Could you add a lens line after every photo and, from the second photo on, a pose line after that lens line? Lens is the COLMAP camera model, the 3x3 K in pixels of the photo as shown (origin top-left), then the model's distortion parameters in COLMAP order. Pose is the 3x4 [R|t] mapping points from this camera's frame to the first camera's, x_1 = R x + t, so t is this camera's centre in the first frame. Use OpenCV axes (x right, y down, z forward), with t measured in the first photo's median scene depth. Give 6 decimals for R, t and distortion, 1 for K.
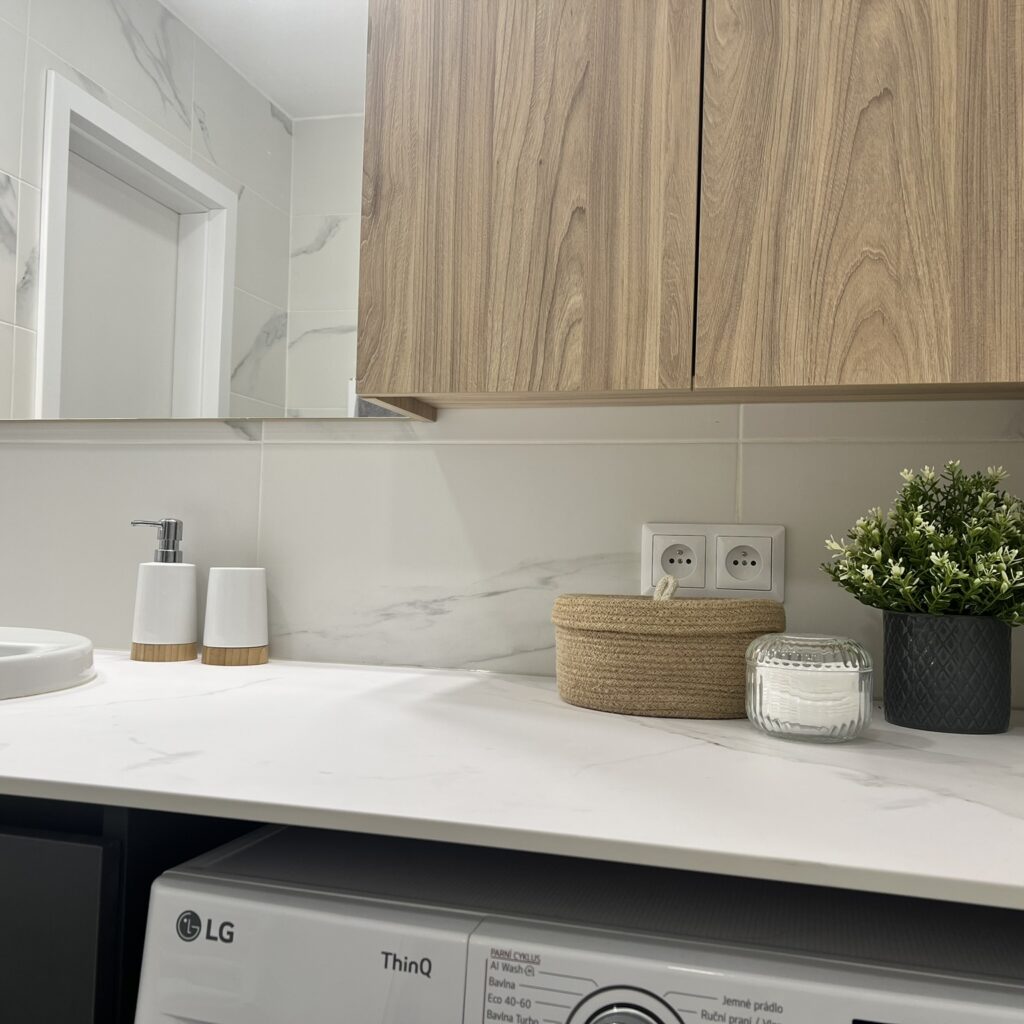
lens RADIAL K [[1028.2, 0, 510.8], [0, 1028.2, 520.8], [0, 0, 1]] dist [0.097247, -0.172920]
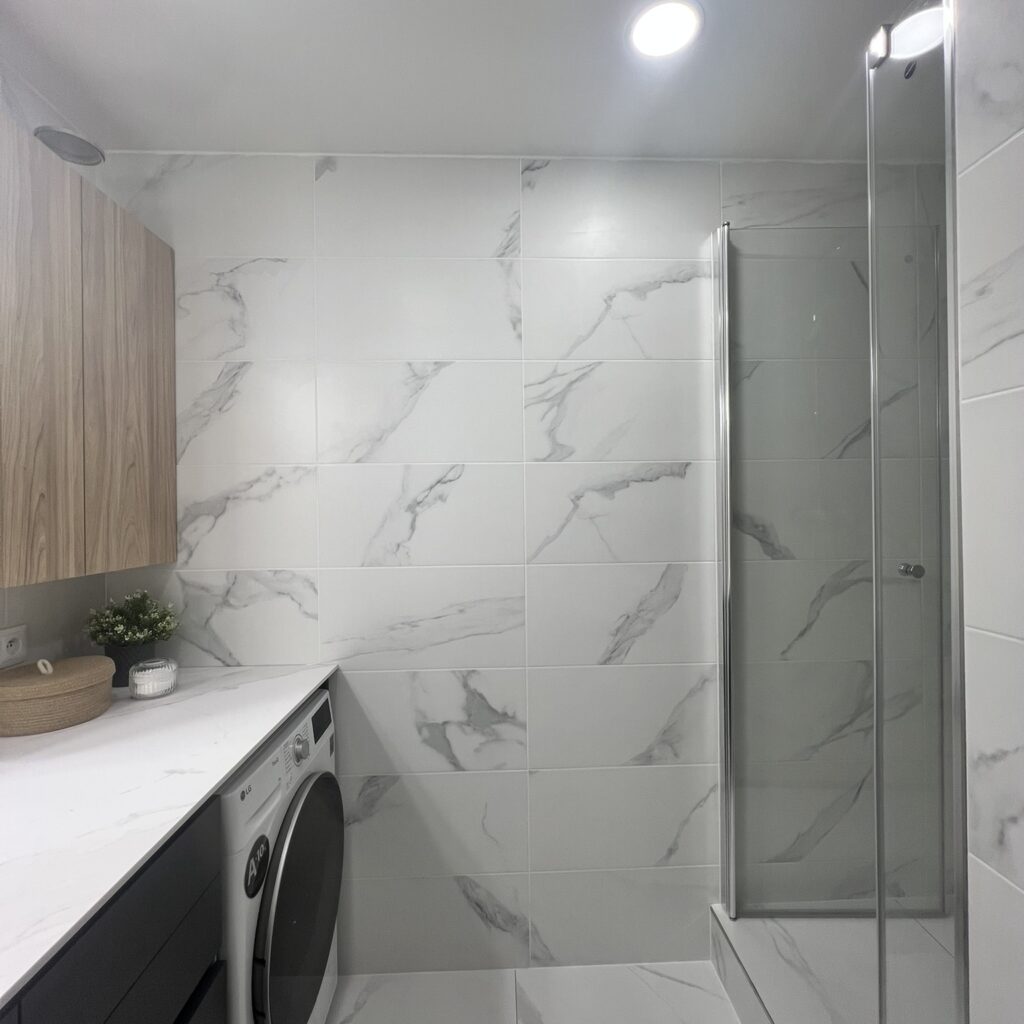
lens RADIAL K [[546.5, 0, 515.9], [0, 546.5, 508.2], [0, 0, 1]] dist [-0.000240, -0.000927]
pose [[-0.315771, -0.024165, 0.948528, -1.275571], [-0.031157, 0.999401, 0.015088, -0.322491], [-0.948324, -0.024789, -0.316335, 0.454186]]
